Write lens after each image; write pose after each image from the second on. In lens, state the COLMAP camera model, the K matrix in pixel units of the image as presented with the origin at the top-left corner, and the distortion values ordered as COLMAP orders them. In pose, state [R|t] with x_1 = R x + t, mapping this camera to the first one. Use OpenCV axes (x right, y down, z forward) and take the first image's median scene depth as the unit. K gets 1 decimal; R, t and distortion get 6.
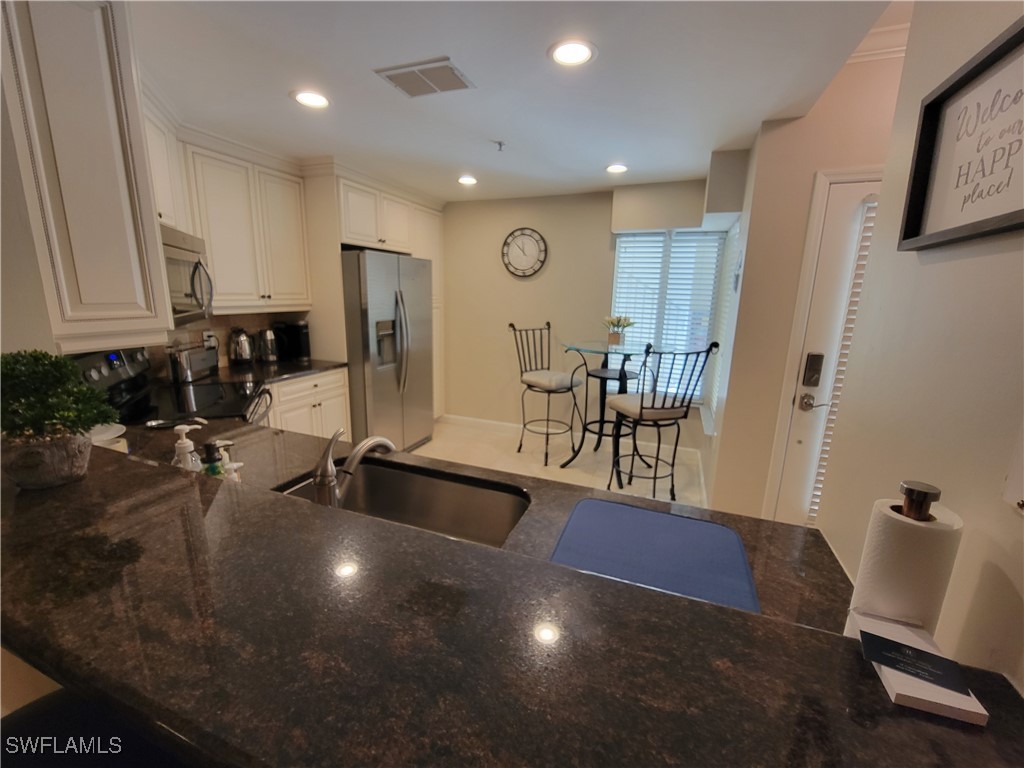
lens RADIAL K [[421.9, 0, 505.3], [0, 421.9, 380.0], [0, 0, 1]] dist [-0.002055, -0.000441]
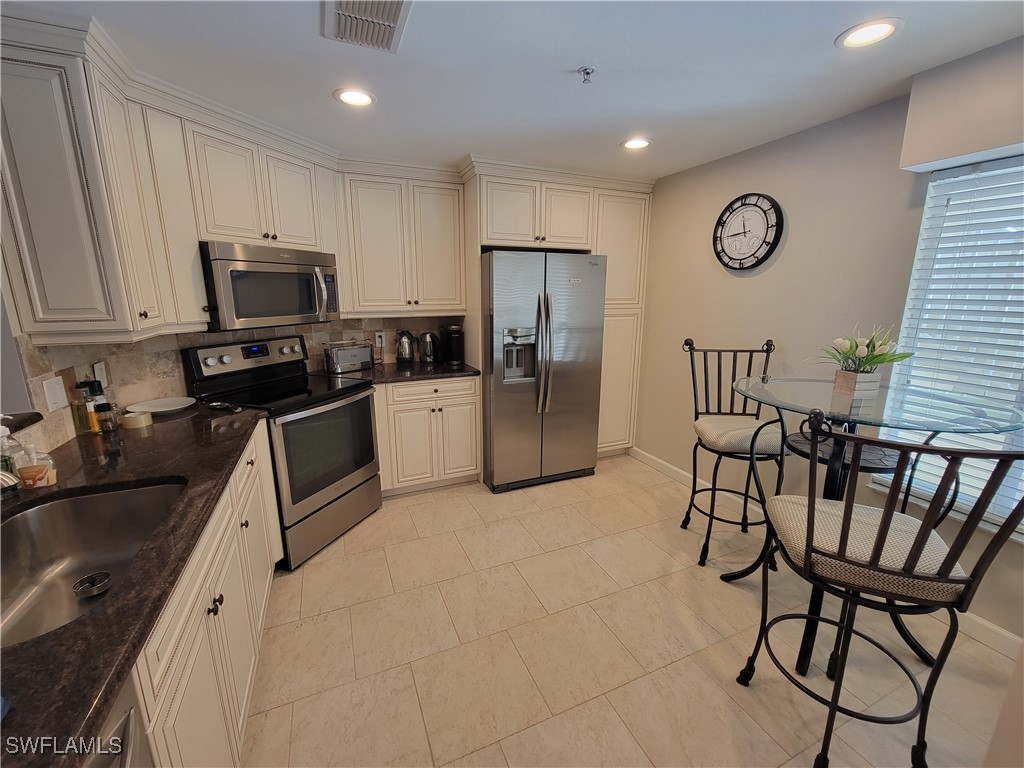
lens RADIAL K [[417.0, 0, 510.4], [0, 417.0, 379.8], [0, 0, 1]] dist [-0.004806, -0.000364]
pose [[0.704150, 0.124676, -0.699020, 0.330417], [-0.131441, 0.990337, 0.044230, -0.071679], [0.697779, 0.060735, 0.713733, 0.374100]]
